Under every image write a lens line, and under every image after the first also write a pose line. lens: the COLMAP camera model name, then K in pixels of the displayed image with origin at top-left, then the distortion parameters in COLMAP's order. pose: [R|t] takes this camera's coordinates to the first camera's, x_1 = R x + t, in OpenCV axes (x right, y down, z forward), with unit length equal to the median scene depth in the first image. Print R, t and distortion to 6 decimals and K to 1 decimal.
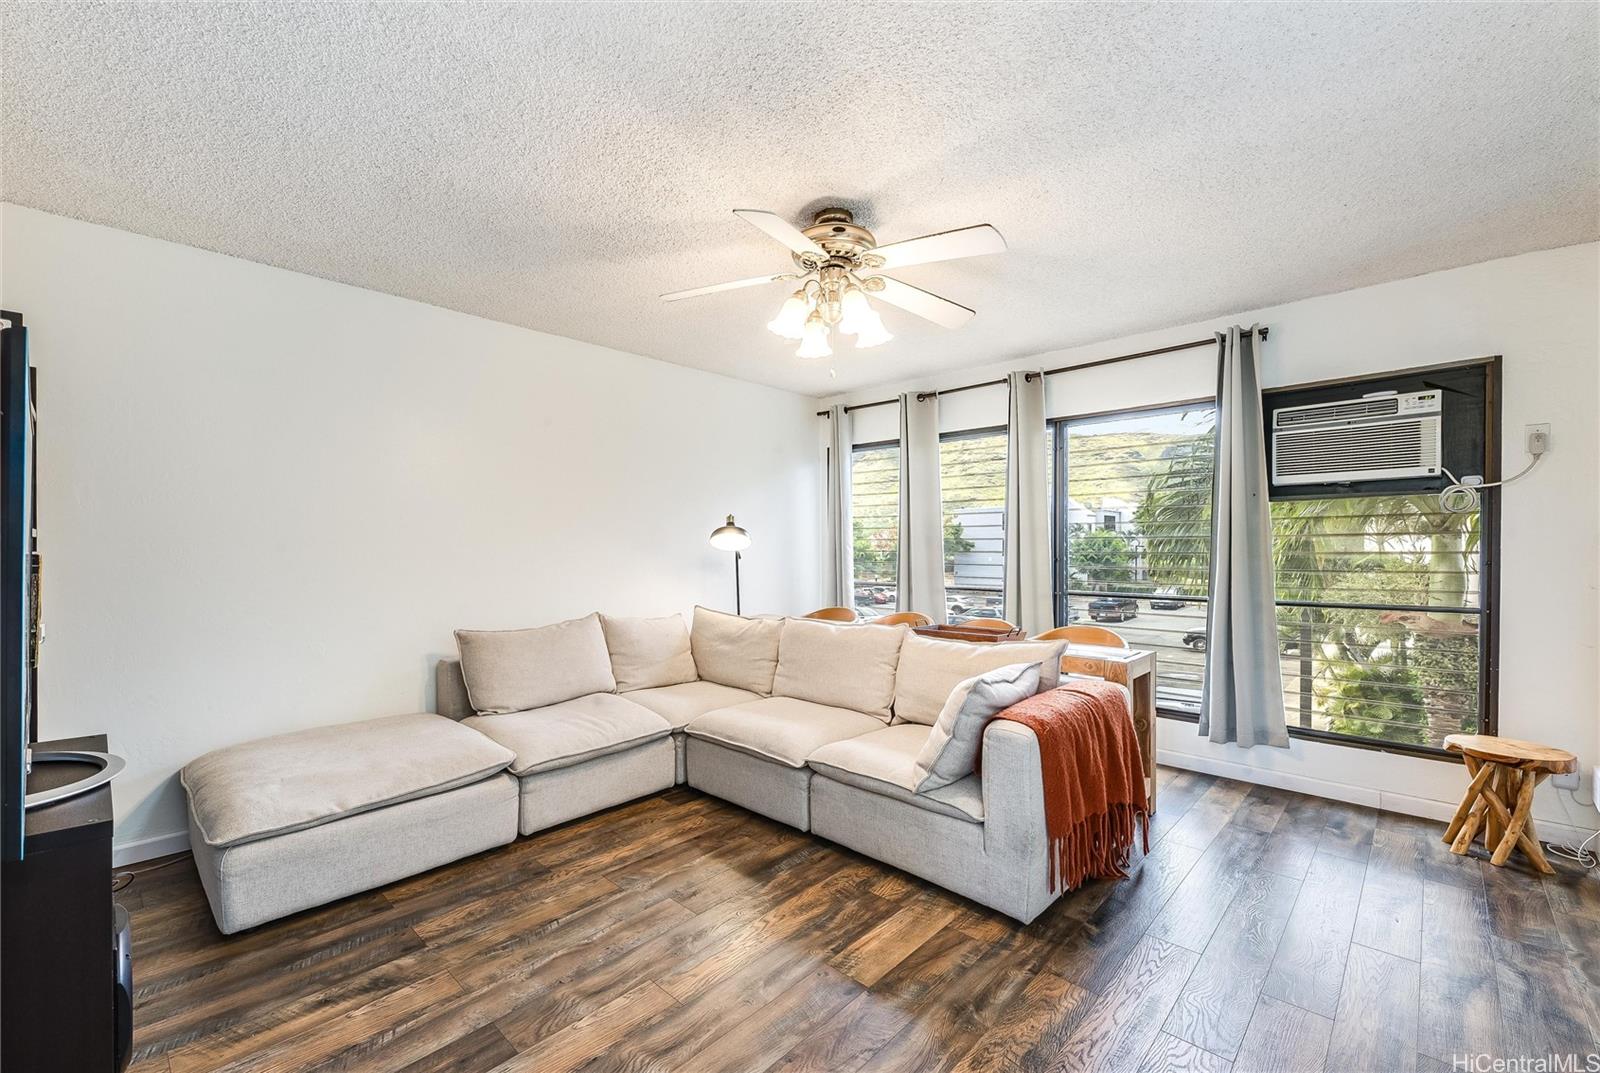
lens RADIAL K [[657.9, 0, 784.4], [0, 657.9, 563.3], [0, 0, 1]] dist [0.007434, -0.001938]
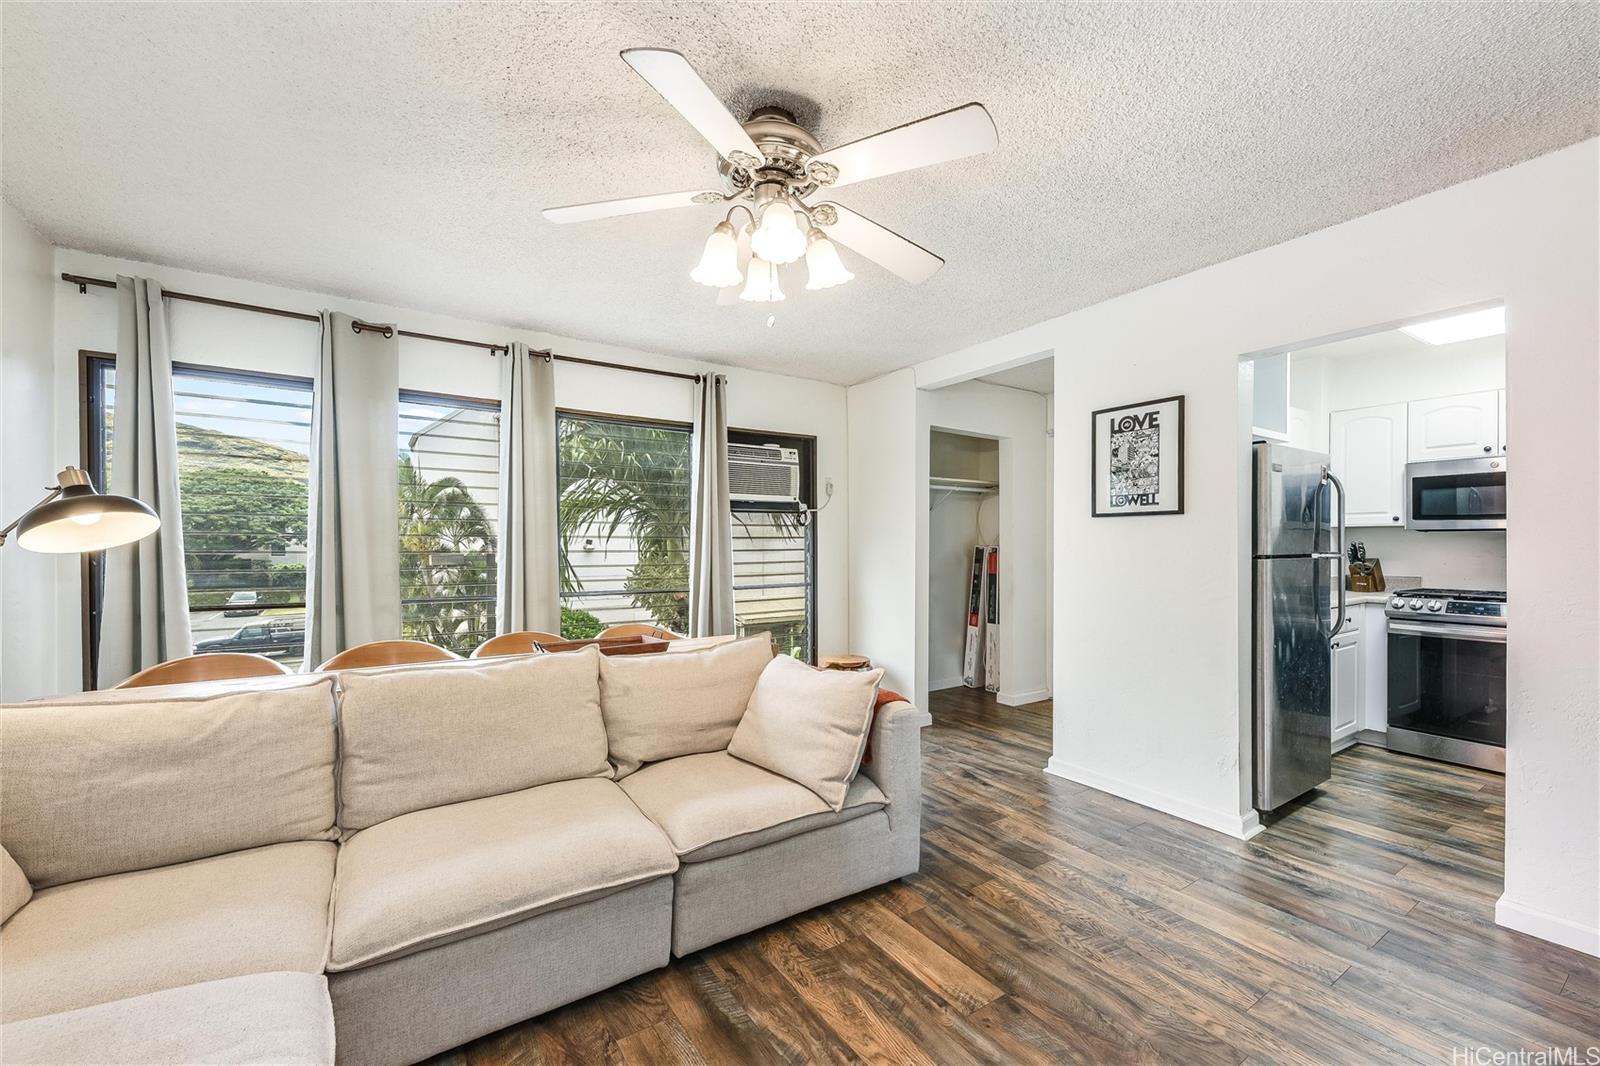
lens RADIAL K [[648.0, 0, 791.2], [0, 648.0, 540.6], [0, 0, 1]] dist [0.009069, -0.000568]
pose [[0.217703, 0.011554, 0.975947, -0.643786], [0.026608, 0.999488, -0.017769, -0.013225], [-0.975652, 0.029837, 0.217284, 0.777710]]
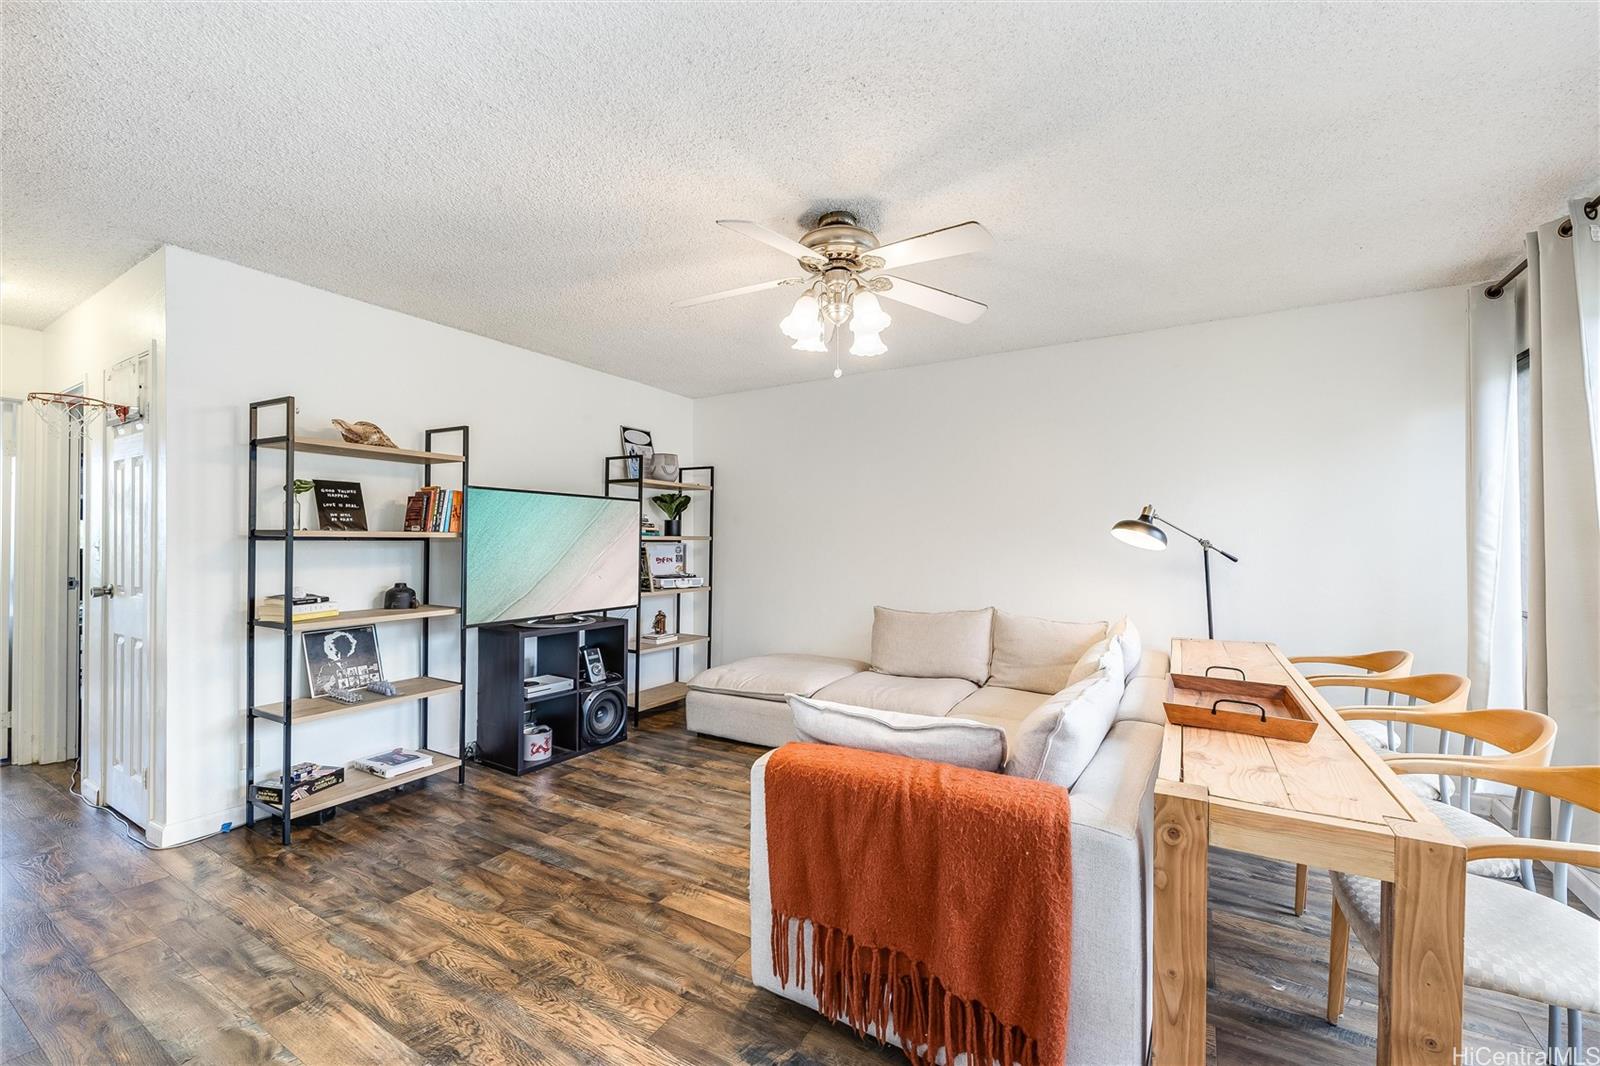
lens RADIAL K [[657.9, 0, 809.3], [0, 657.9, 540.6], [0, 0, 1]] dist [0.007434, -0.001938]
pose [[0.231630, -0.000213, -0.972804, 0.996950], [-0.030391, 0.999510, -0.007455, -0.020910], [0.972329, 0.031291, 0.231511, 0.697419]]
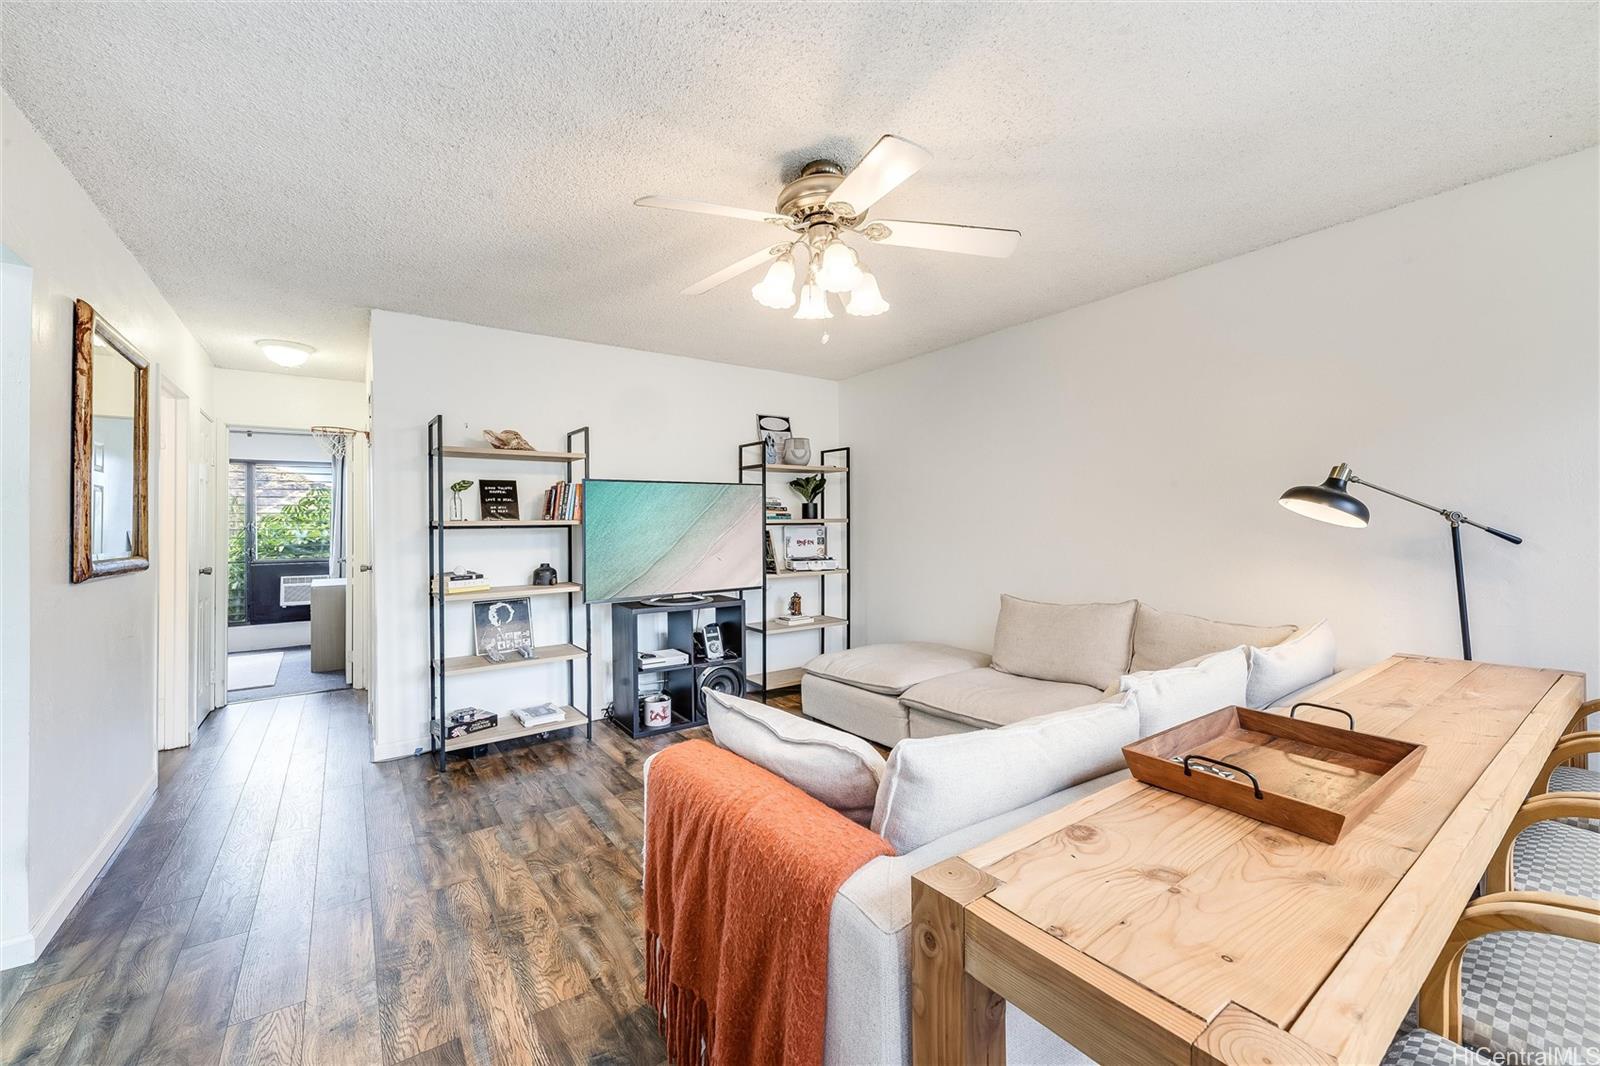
lens RADIAL K [[648.0, 0, 798.6], [0, 648.0, 520.3], [0, 0, 1]] dist [0.009069, -0.000568]
pose [[-0.187084, -0.002737, -0.982340, 0.924426], [-0.014399, 0.999896, -0.000044, -0.031712], [0.982238, 0.014137, -0.187104, 1.082005]]
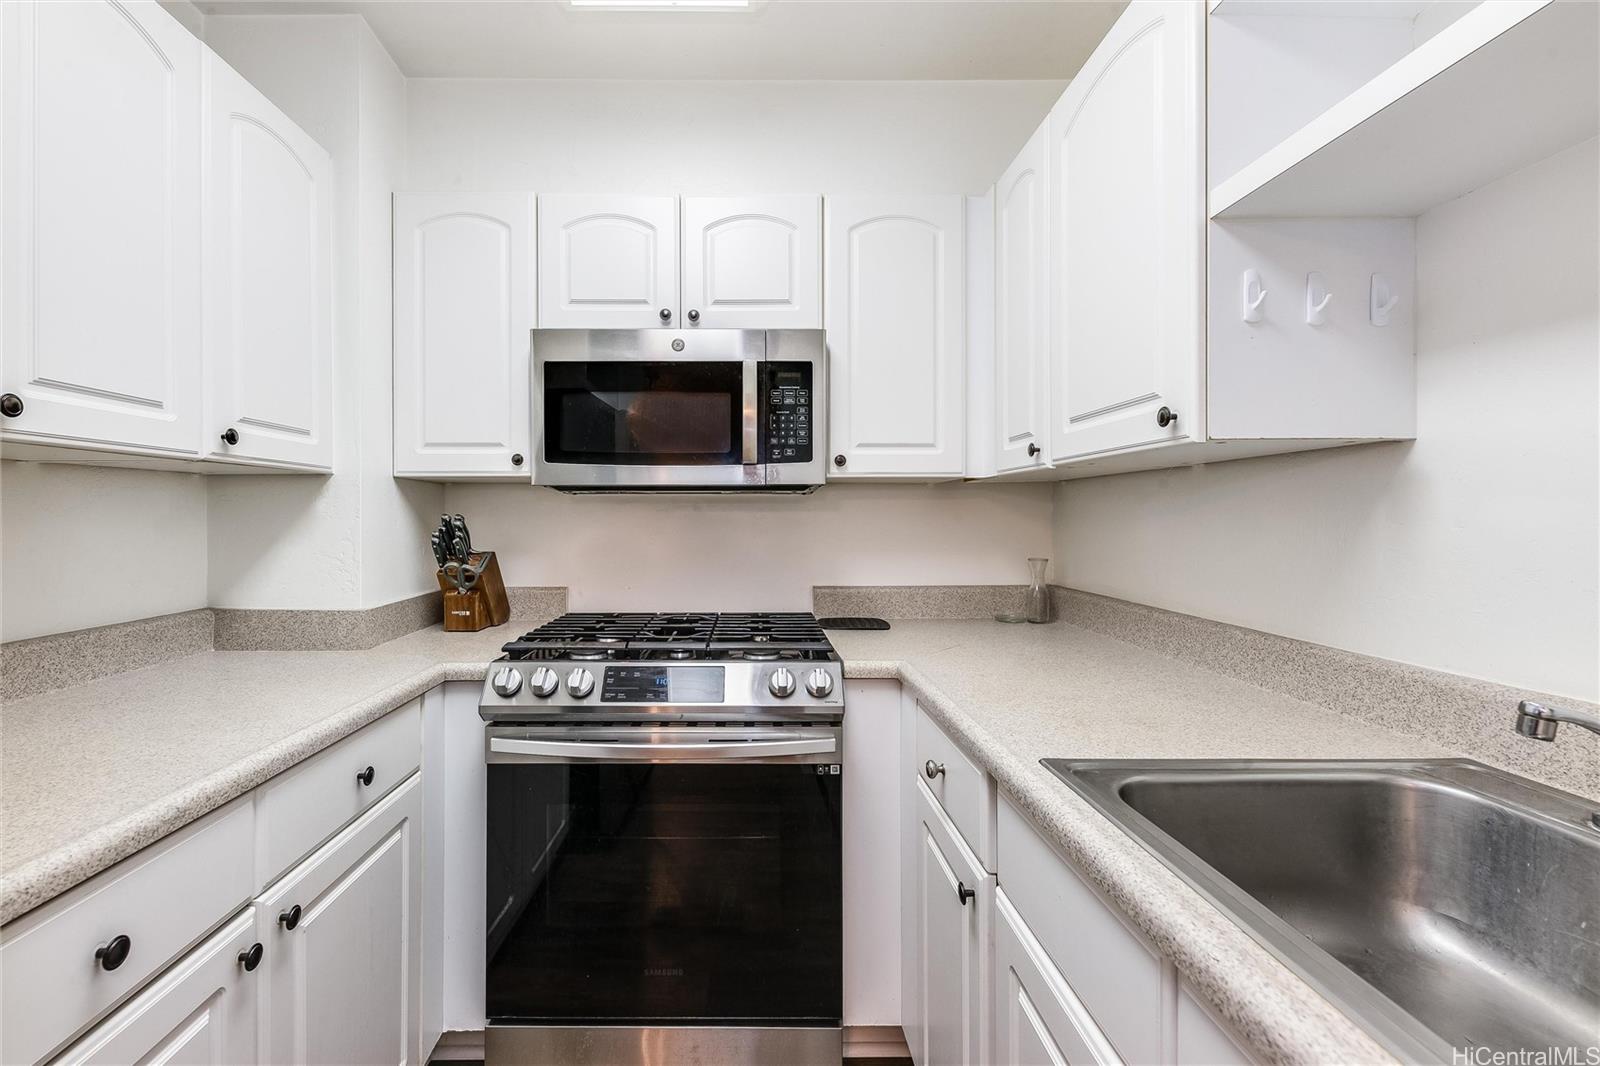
lens RADIAL K [[657.9, 0, 763.2], [0, 657.9, 521.0], [0, 0, 1]] dist [0.007434, -0.001938]
pose [[-0.715370, 0.005269, 0.698725, 0.561250], [0.030515, 0.999253, 0.023707, -0.000660], [-0.698079, 0.038281, -0.714997, 0.003216]]
